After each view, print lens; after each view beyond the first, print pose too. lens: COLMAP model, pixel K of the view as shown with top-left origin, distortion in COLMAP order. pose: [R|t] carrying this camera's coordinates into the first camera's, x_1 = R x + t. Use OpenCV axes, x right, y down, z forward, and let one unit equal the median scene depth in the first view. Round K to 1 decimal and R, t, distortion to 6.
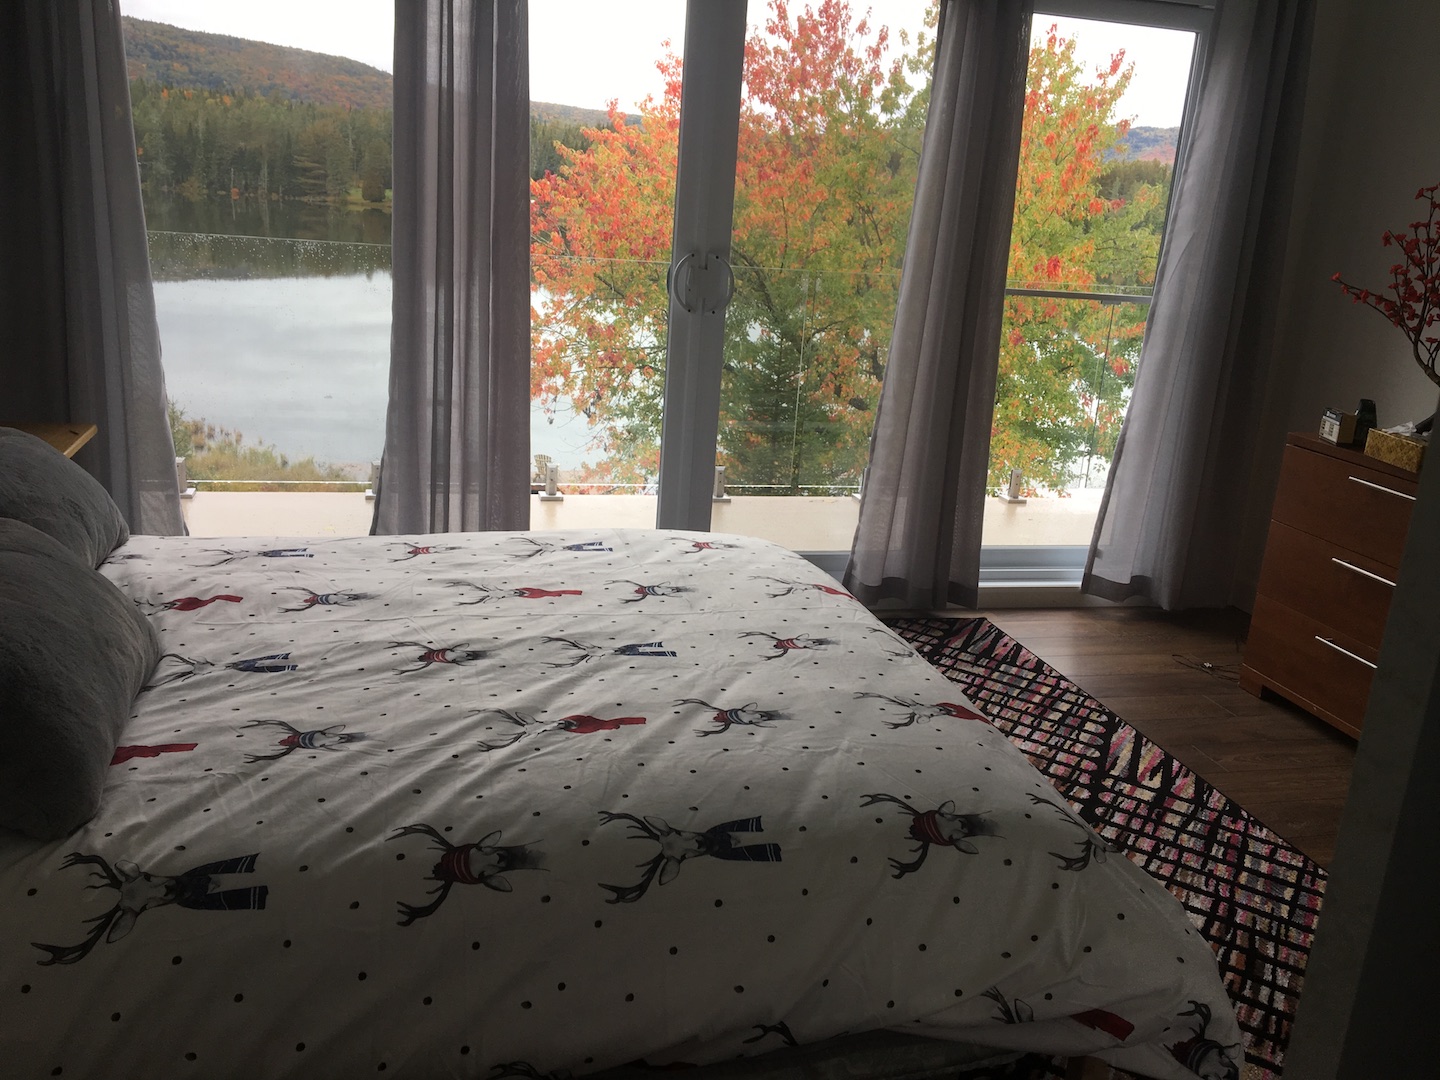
lens RADIAL K [[1204.7, 0, 720.0], [0, 1204.7, 540.0], [0, 0, 1]] dist [0.082072, -0.101262]
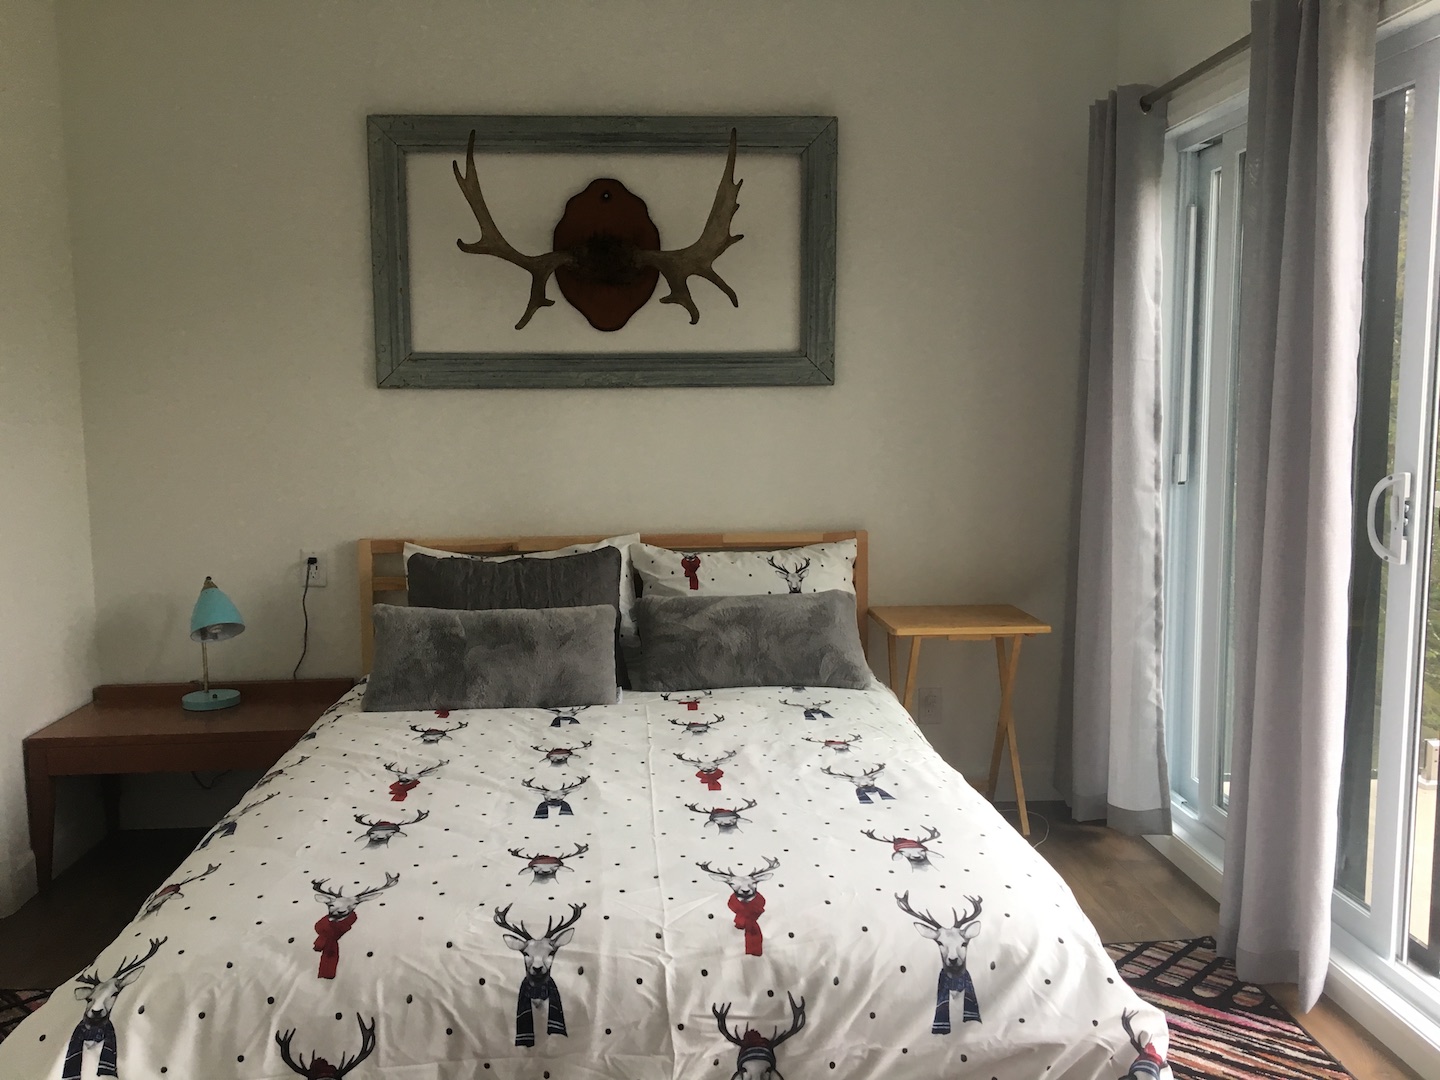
lens RADIAL K [[1197.9, 0, 726.9], [0, 1197.9, 547.0], [0, 0, 1]] dist [0.070762, -0.101075]
pose [[-0.177833, 0.051180, -0.982729, 0.997155], [-0.271274, 0.957402, 0.098950, -0.294114], [0.945931, 0.284186, -0.156374, 1.294208]]
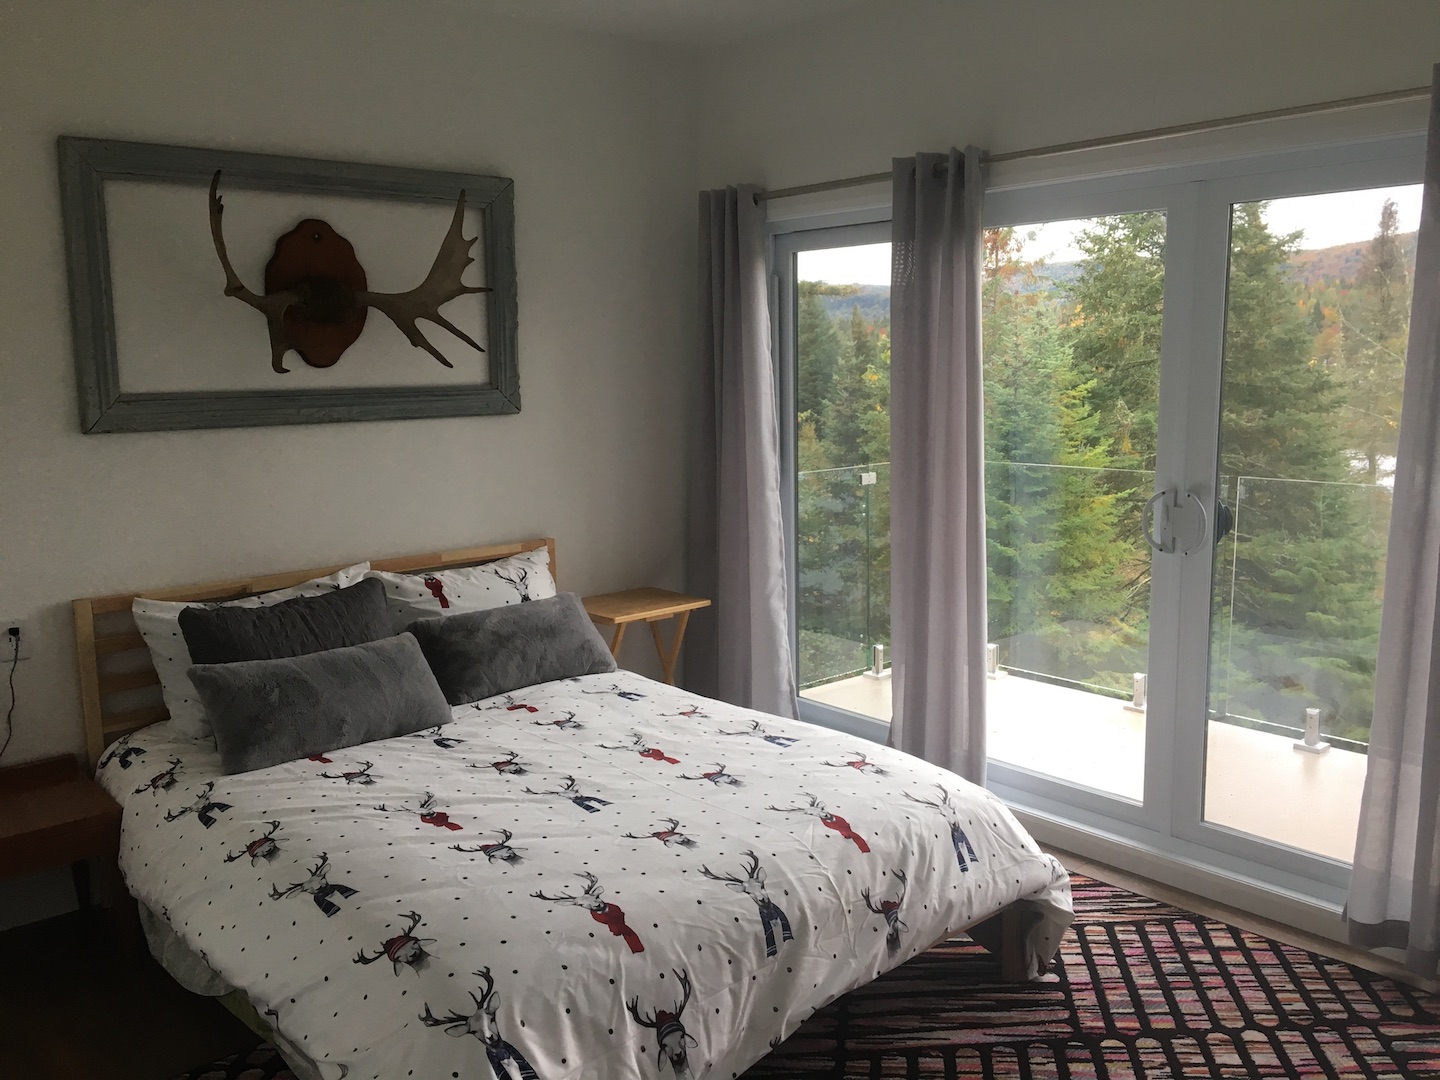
lens RADIAL K [[1204.7, 0, 720.0], [0, 1204.7, 540.0], [0, 0, 1]] dist [0.082072, -0.101262]
pose [[0.454665, 0.060182, -0.888627, 1.186571], [-0.197562, 0.979675, -0.034734, -0.175520], [0.868475, 0.191351, 0.457314, 0.485342]]
